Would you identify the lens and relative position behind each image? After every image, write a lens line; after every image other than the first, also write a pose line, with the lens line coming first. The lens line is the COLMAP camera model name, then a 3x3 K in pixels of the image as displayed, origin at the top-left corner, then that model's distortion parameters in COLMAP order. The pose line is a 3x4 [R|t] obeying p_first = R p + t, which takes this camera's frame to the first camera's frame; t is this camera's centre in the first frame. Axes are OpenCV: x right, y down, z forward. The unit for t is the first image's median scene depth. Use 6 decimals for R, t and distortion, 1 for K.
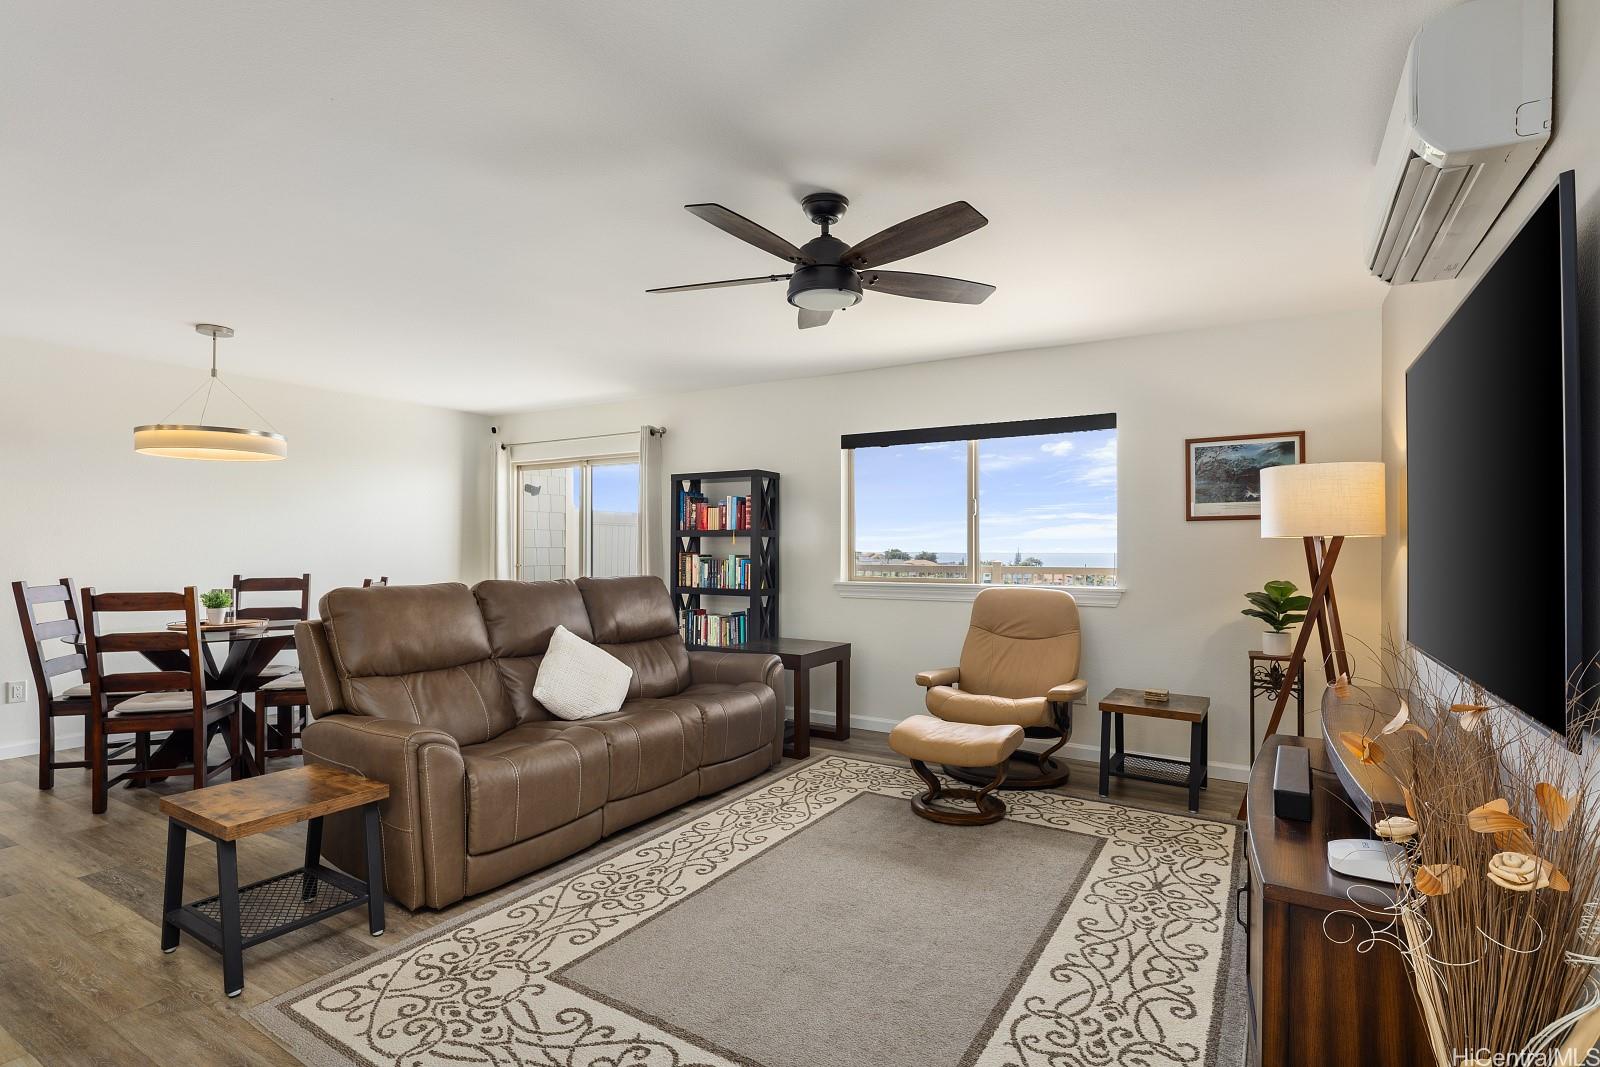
lens RADIAL K [[781.5, 0, 802.1], [0, 781.5, 540.0], [0, 0, 1]] dist [-0.003225, -0.000867]
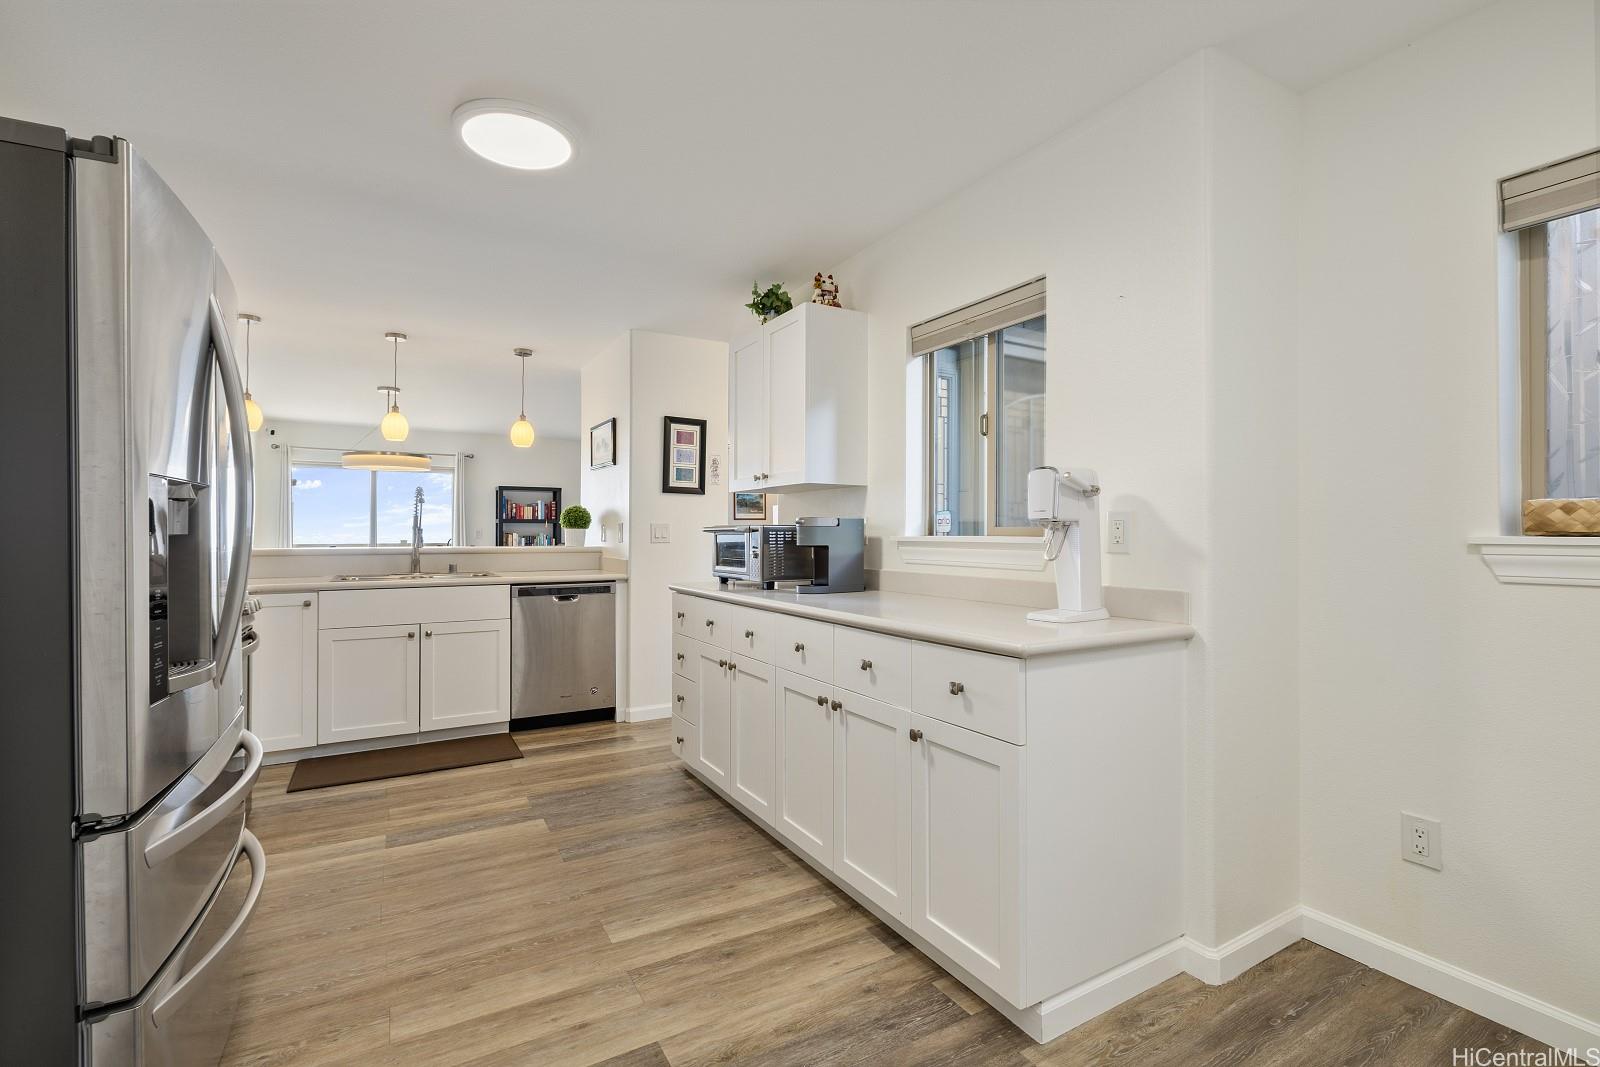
lens RADIAL K [[726.1, 0, 806.7], [0, 726.1, 530.3], [0, 0, 1]] dist [-0.001081, -0.000161]
pose [[0.471960, -0.001200, 0.881619, -1.261551], [-0.006581, 0.999966, 0.004884, 0.000280], [-0.881595, -0.008107, 0.471937, -0.328838]]
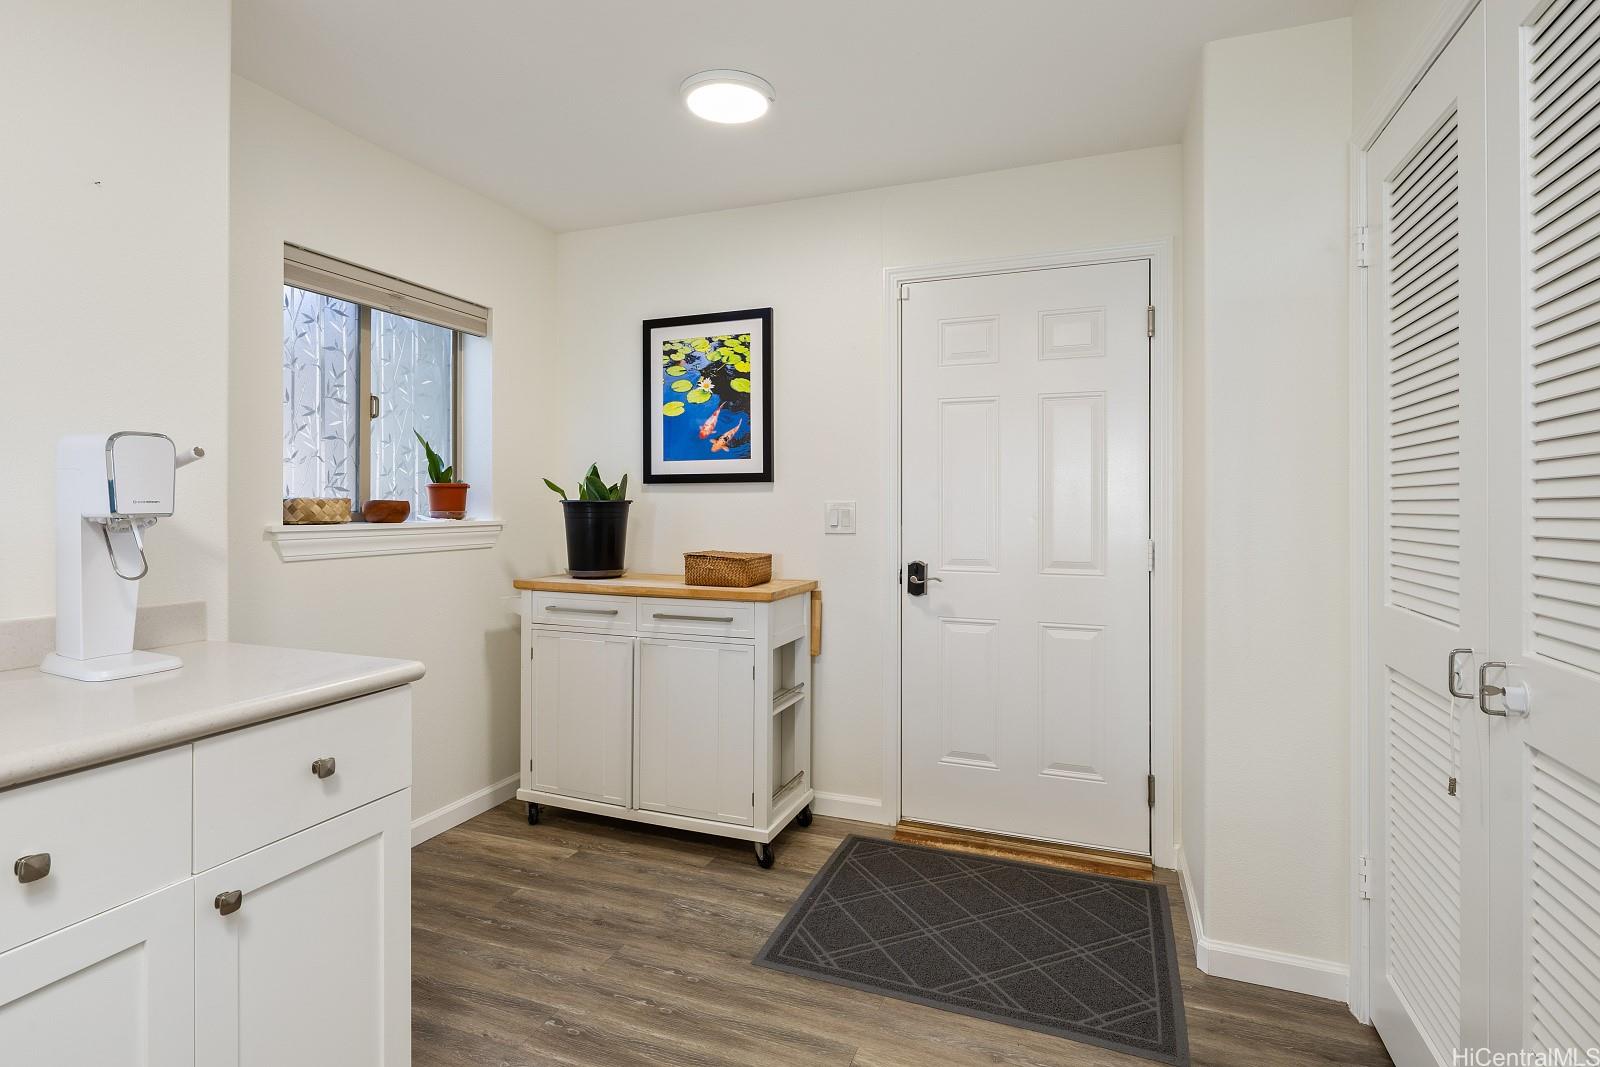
lens RADIAL K [[781.5, 0, 797.3], [0, 781.5, 506.3], [0, 0, 1]] dist [-0.003225, -0.000867]
pose [[-0.983799, -0.007054, -0.179134, -1.025094], [-0.005285, 0.999932, -0.010352, -0.005431], [0.179195, -0.009237, -0.983770, 0.060300]]
